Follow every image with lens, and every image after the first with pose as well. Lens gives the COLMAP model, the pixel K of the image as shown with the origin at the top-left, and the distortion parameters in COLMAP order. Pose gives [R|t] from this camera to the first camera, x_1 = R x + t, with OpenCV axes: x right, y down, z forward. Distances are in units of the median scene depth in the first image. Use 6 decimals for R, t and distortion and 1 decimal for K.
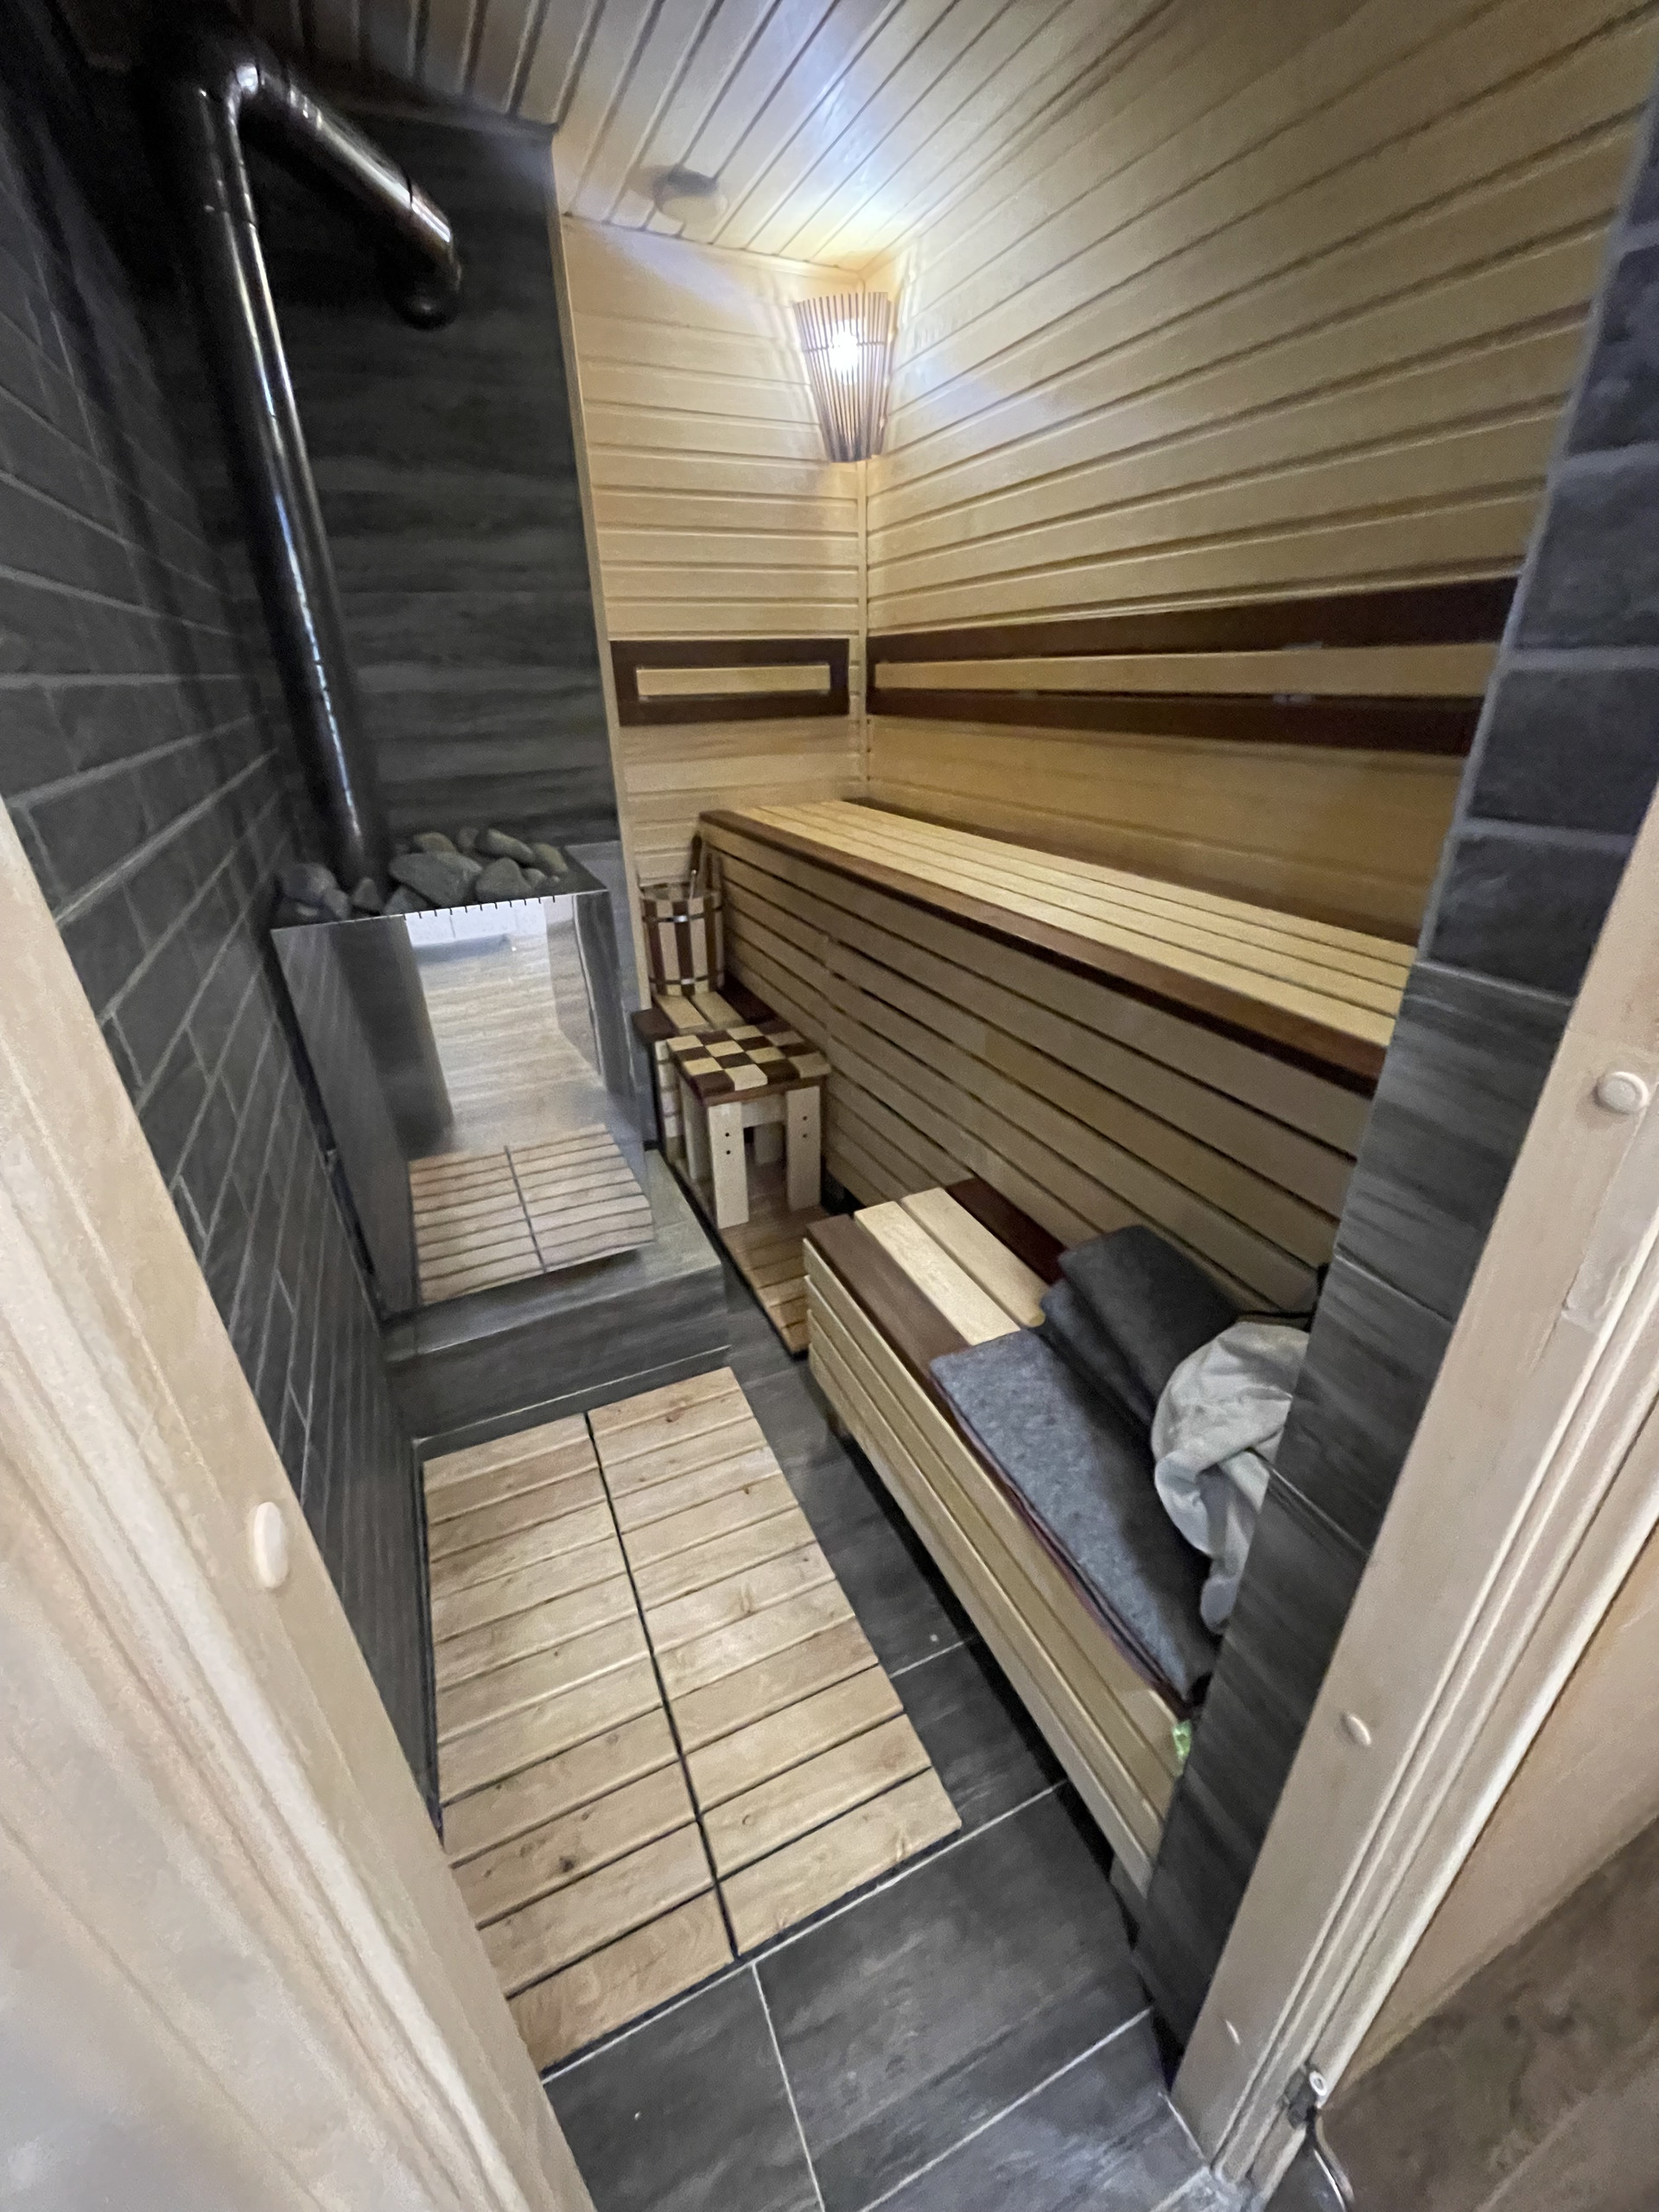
lens RADIAL K [[886.3, 0, 817.1], [0, 886.3, 1102.7], [0, 0, 1]] dist [-0.003502, 0.000823]
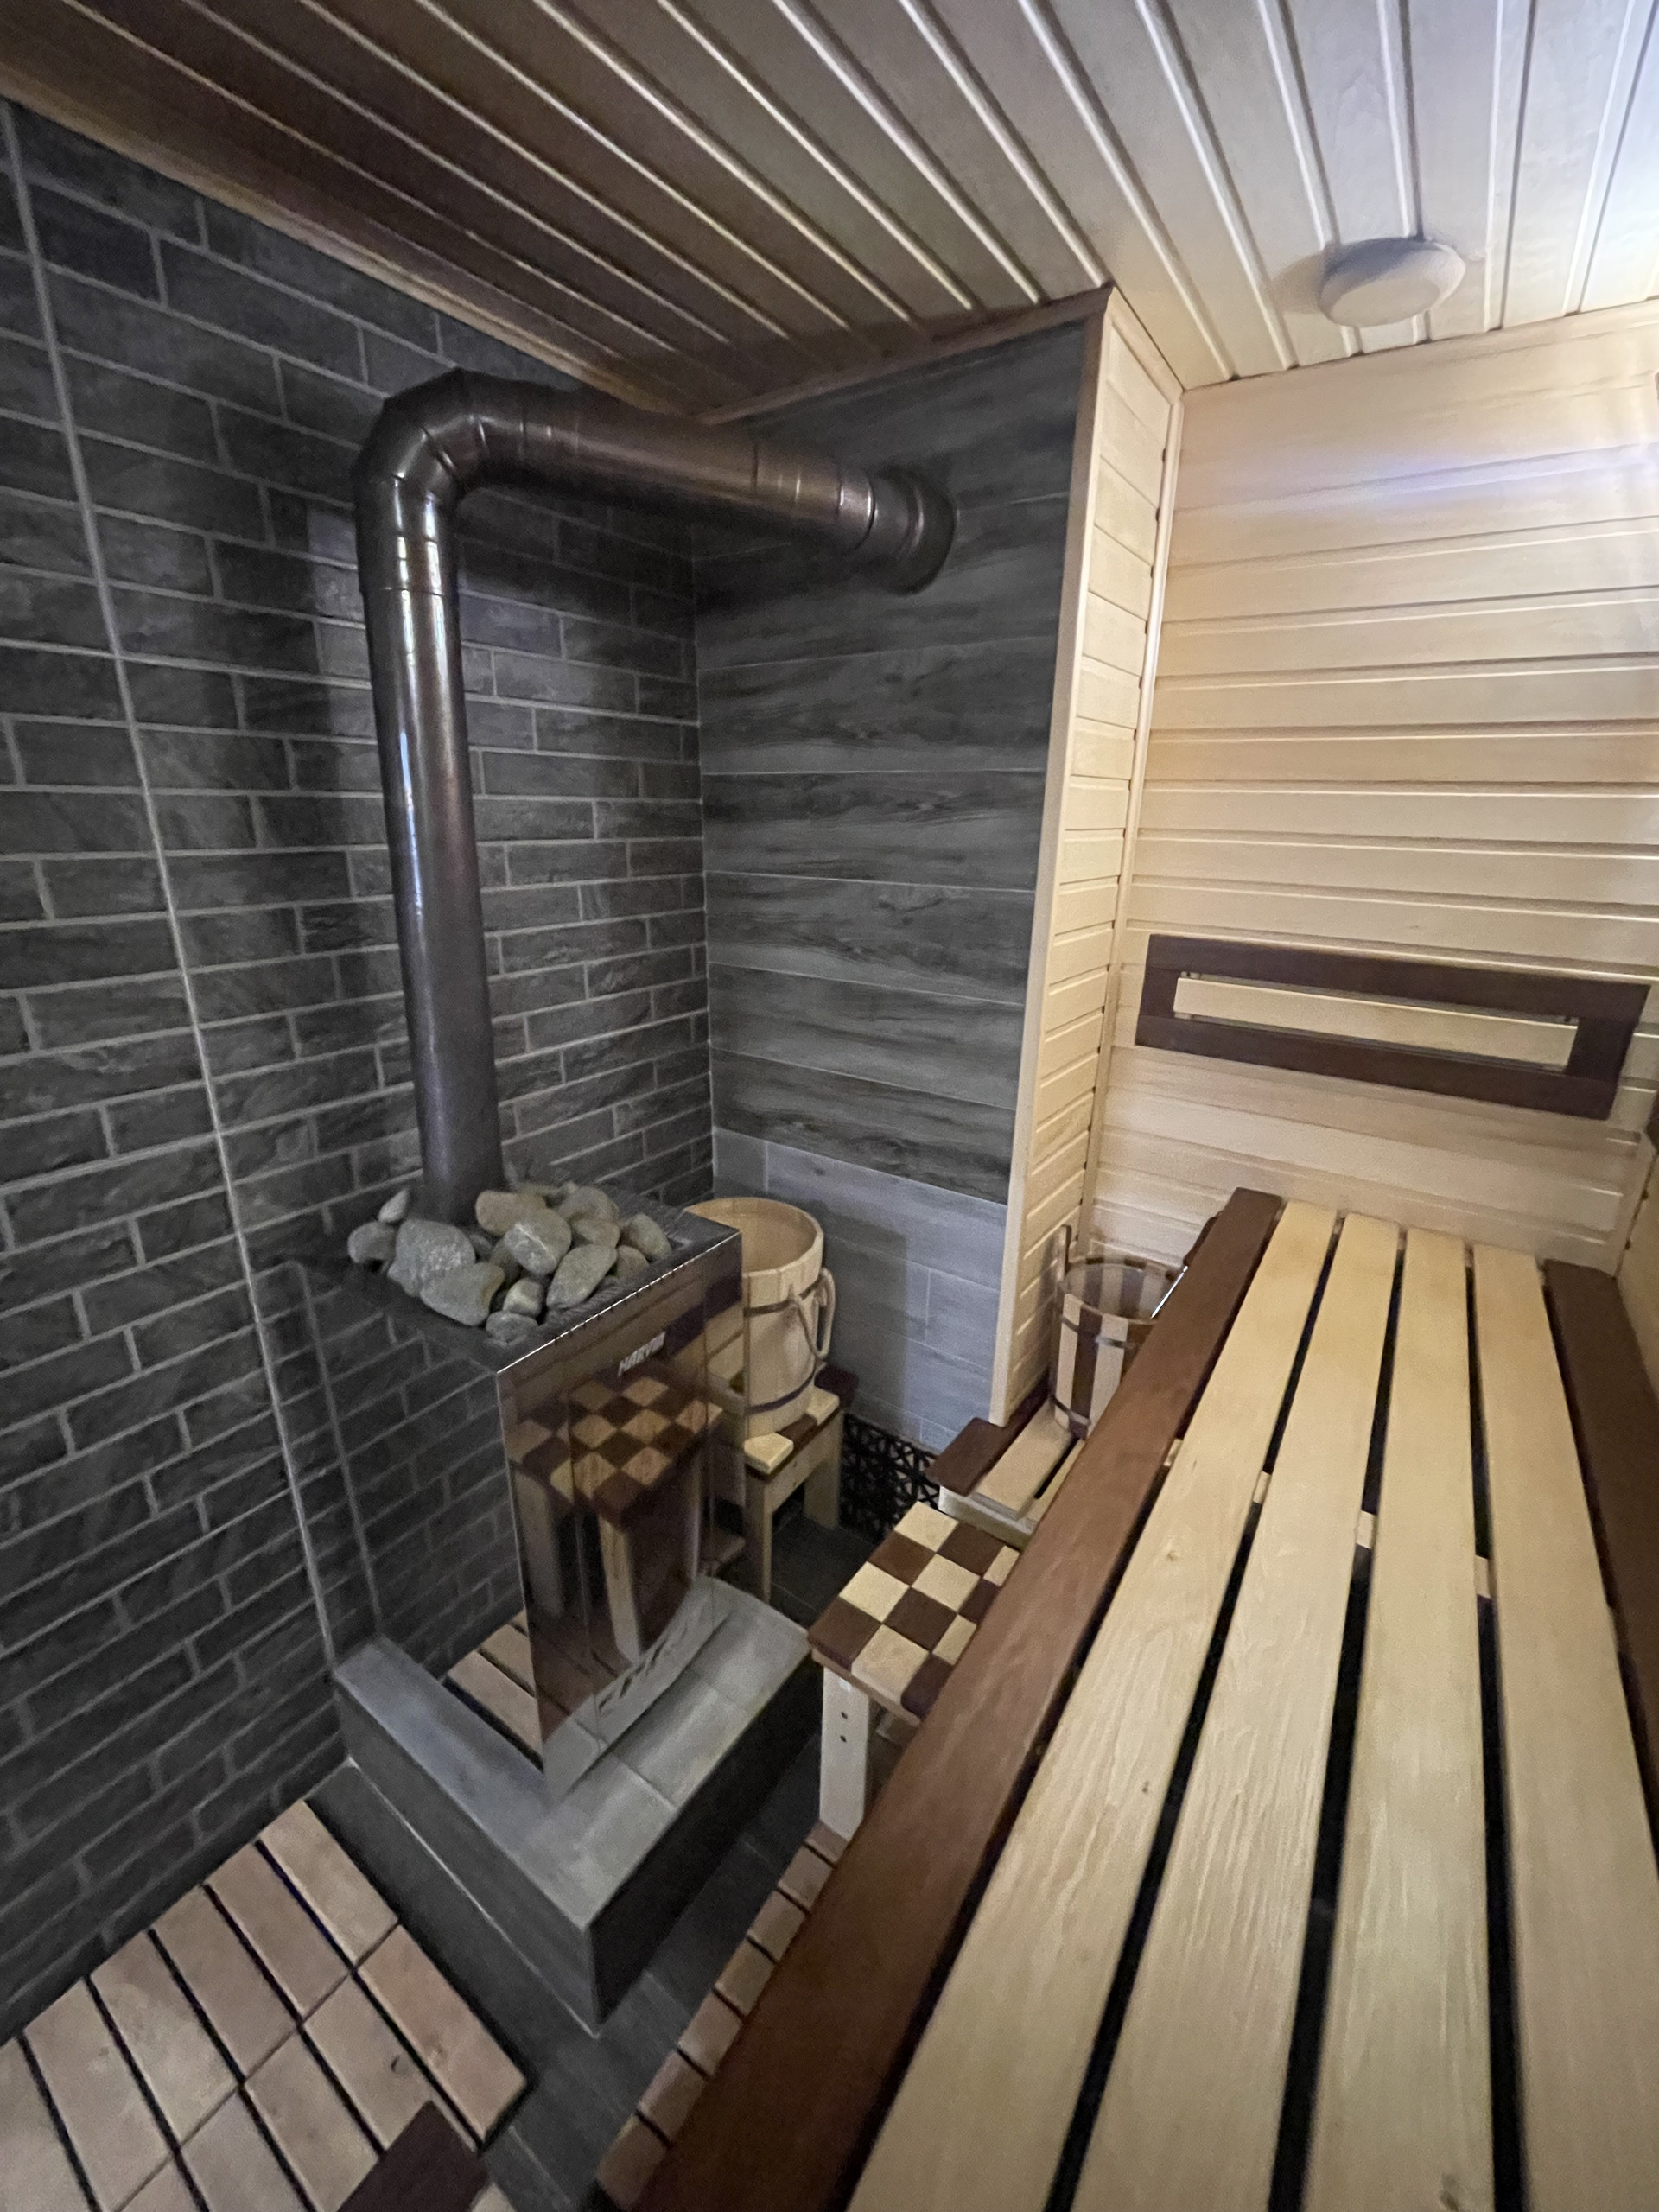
lens RADIAL K [[886.3, 0, 826.6], [0, 886.3, 1096.2], [0, 0, 1]] dist [-0.003502, 0.000823]
pose [[0.520249, 0.301865, -0.798886, 0.269373], [-0.405159, 0.910715, 0.080274, -0.424776], [0.751789, 0.281913, 0.596102, 0.511973]]
